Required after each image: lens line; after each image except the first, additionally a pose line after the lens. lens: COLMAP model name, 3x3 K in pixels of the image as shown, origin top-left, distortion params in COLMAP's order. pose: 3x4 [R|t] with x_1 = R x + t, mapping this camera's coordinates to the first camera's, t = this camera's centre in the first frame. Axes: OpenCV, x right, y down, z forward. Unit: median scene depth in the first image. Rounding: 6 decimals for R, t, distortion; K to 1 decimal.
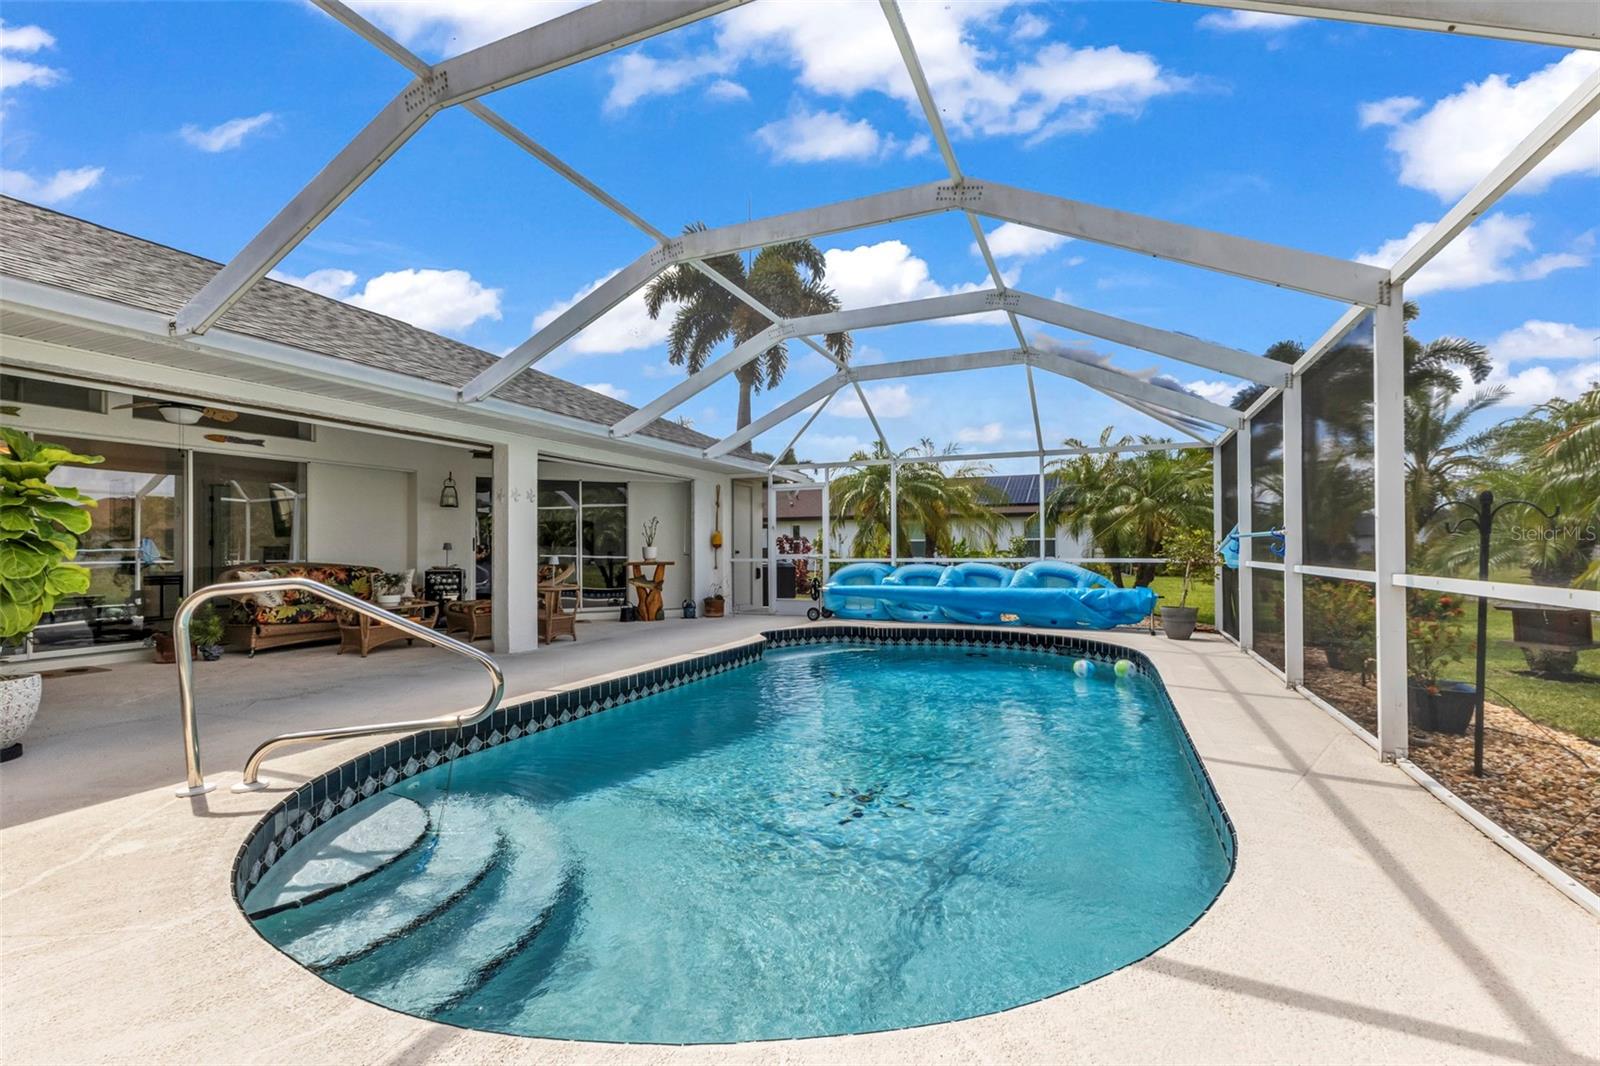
lens RADIAL K [[709.7, 0, 804.2], [0, 709.7, 539.5], [0, 0, 1]] dist [0.006458, 0.000060]
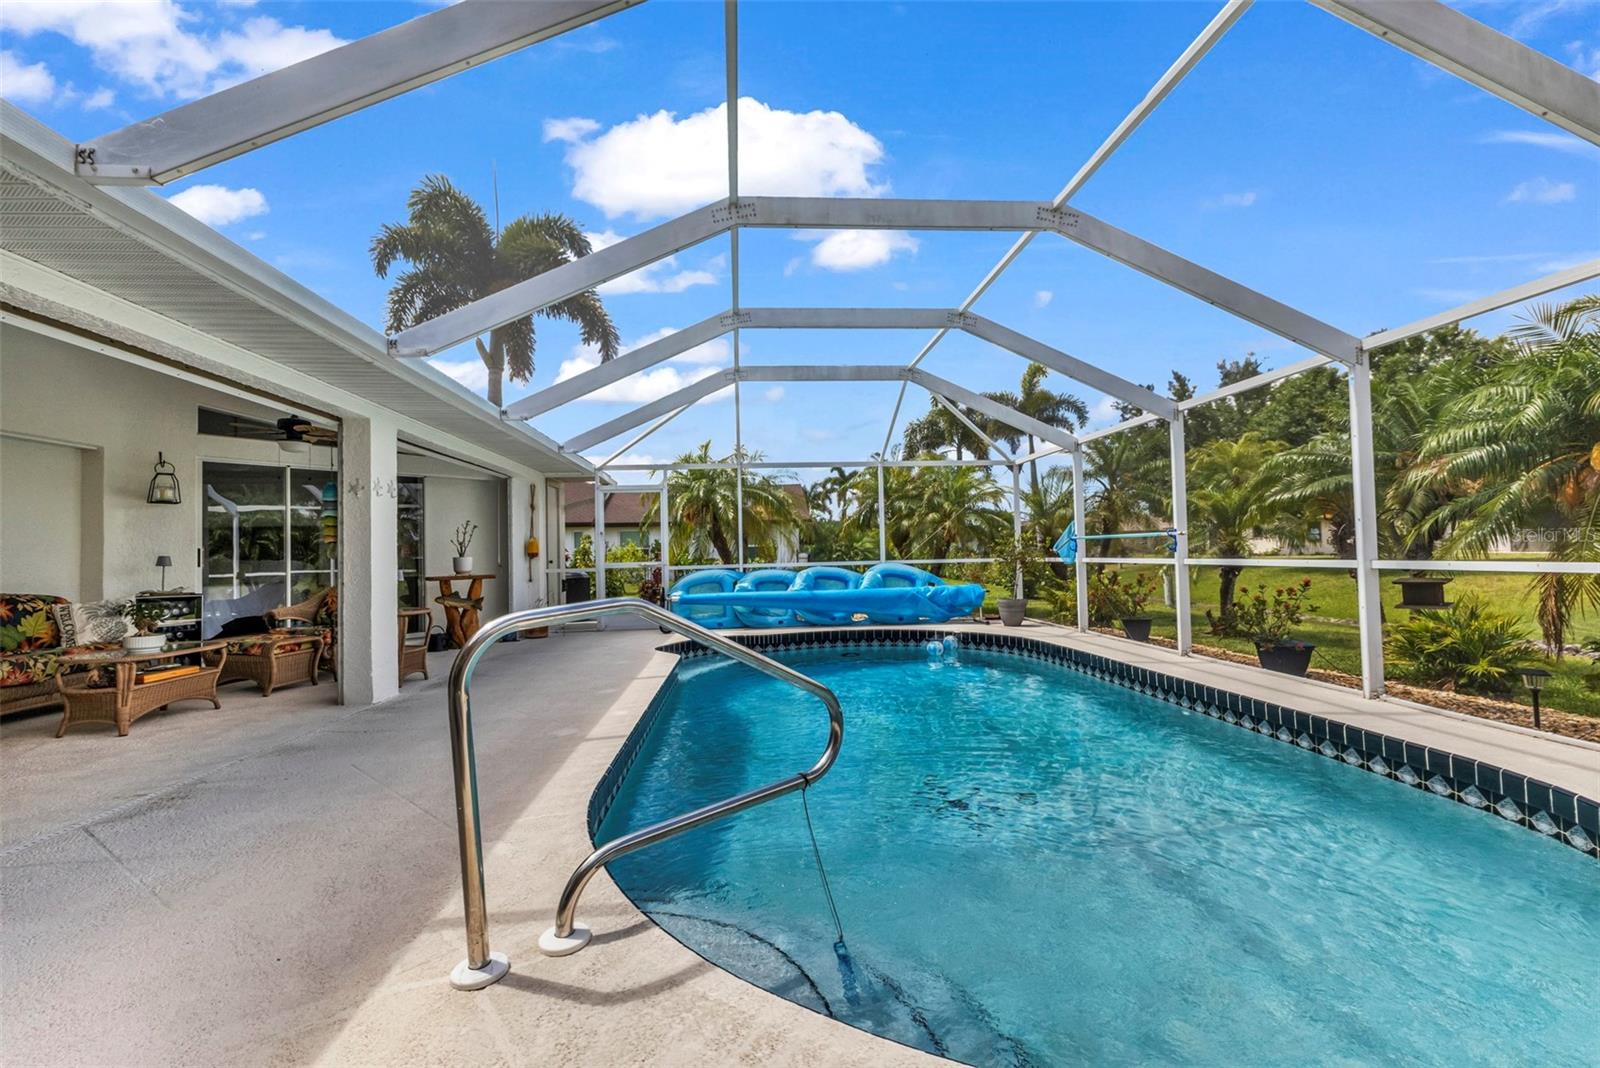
lens RADIAL K [[697.9, 0, 801.2], [0, 697.9, 532.2], [0, 0, 1]] dist [0.015837, -0.006076]
pose [[0.882510, -0.000924, 0.470293, -0.288910], [0.012094, 0.999712, -0.020730, 0.003369], [-0.470138, 0.023982, 0.882267, 0.118979]]
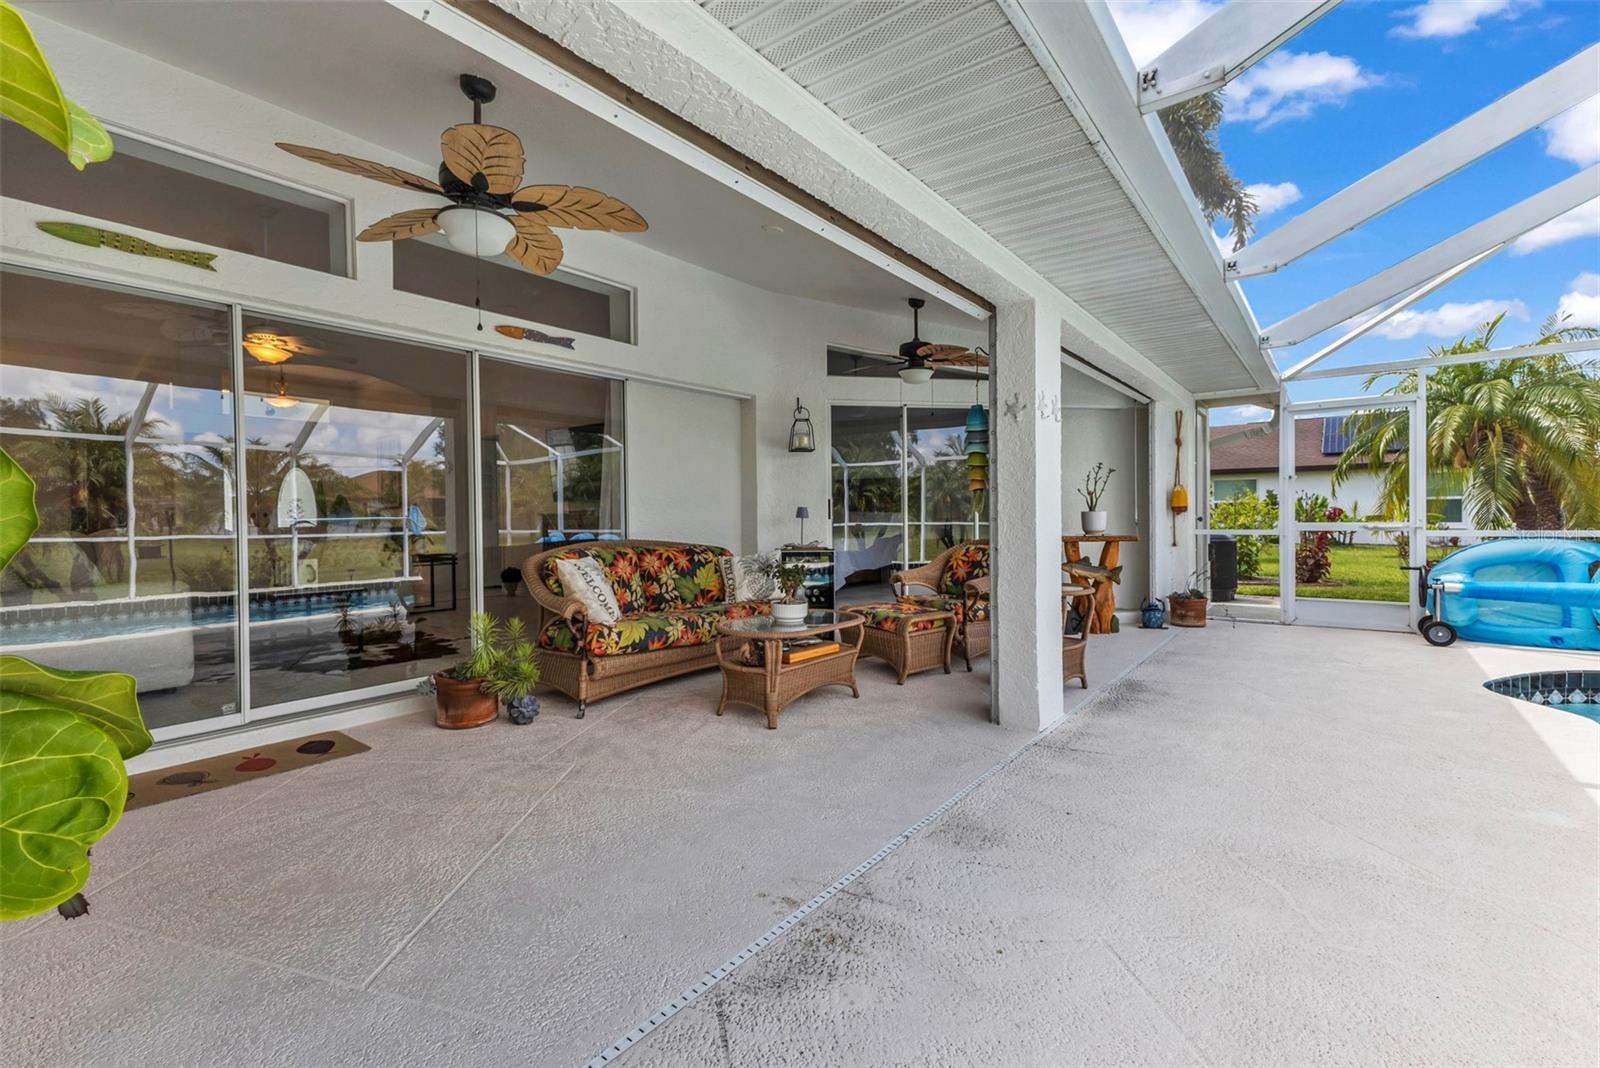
lens RADIAL K [[712.3, 0, 791.6], [0, 712.3, 528.2], [0, 0, 1]] dist [0.001944, 0.000043]
pose [[0.967965, -0.000235, -0.251087, -0.360828], [0.008422, 0.999467, 0.031532, 0.003448], [0.250946, -0.032637, 0.967451, 0.385681]]
